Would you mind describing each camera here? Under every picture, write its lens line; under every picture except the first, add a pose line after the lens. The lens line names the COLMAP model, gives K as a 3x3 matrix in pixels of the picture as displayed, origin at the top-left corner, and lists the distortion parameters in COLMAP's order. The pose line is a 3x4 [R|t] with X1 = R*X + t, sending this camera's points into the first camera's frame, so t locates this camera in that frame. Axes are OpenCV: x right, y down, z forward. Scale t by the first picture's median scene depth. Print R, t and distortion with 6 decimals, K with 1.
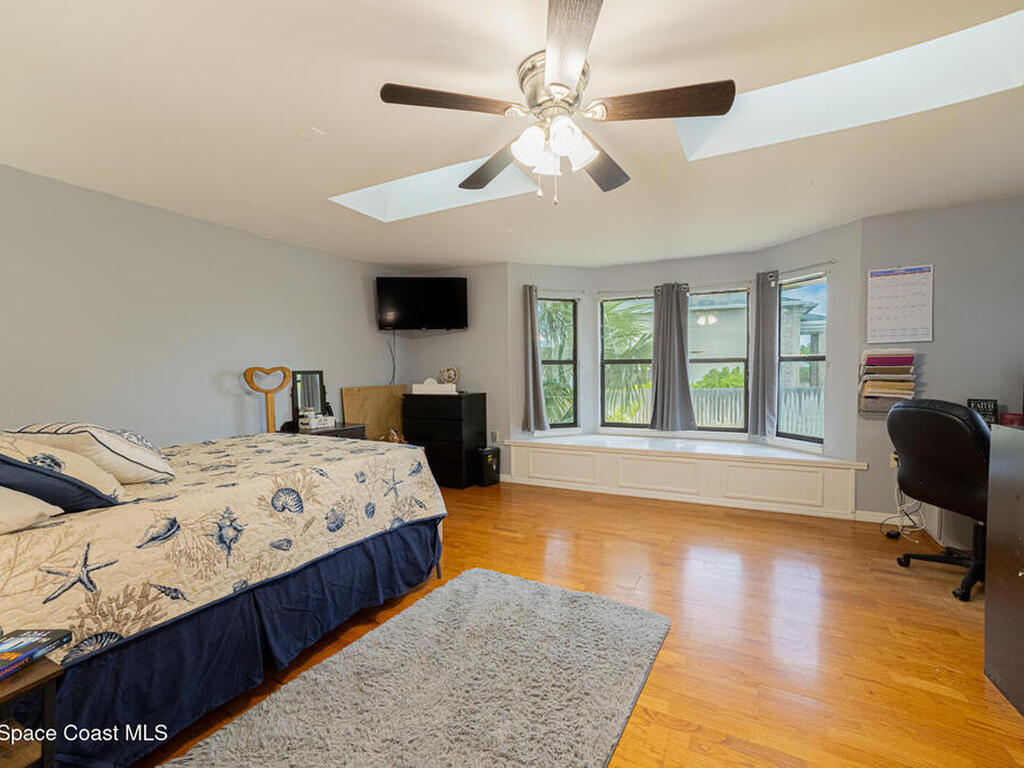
lens RADIAL K [[477.4, 0, 512.3], [0, 477.4, 387.0], [0, 0, 1]] dist [0.001634, 0.000250]
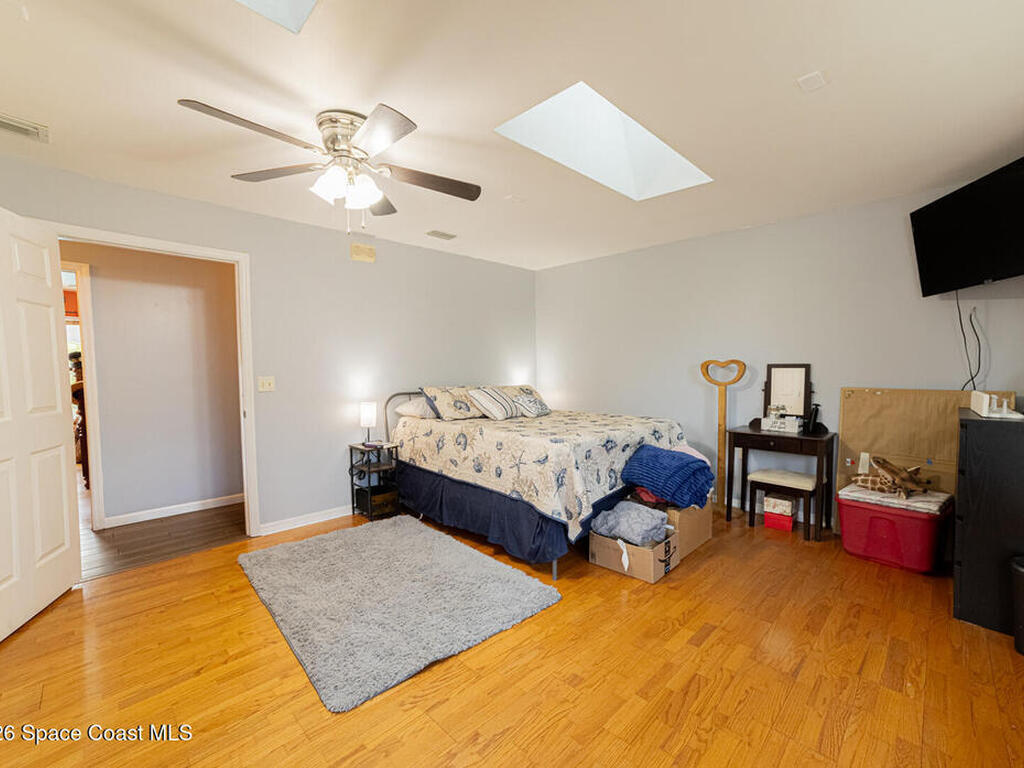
lens RADIAL K [[426.6, 0, 511.8], [0, 426.6, 386.1], [0, 0, 1]] dist [-0.001153, 0.000024]
pose [[-0.278421, 0.065423, -0.958228, 0.821060], [-0.025354, 0.996829, 0.075425, -0.072199], [0.960124, 0.045295, -0.275879, 1.359058]]
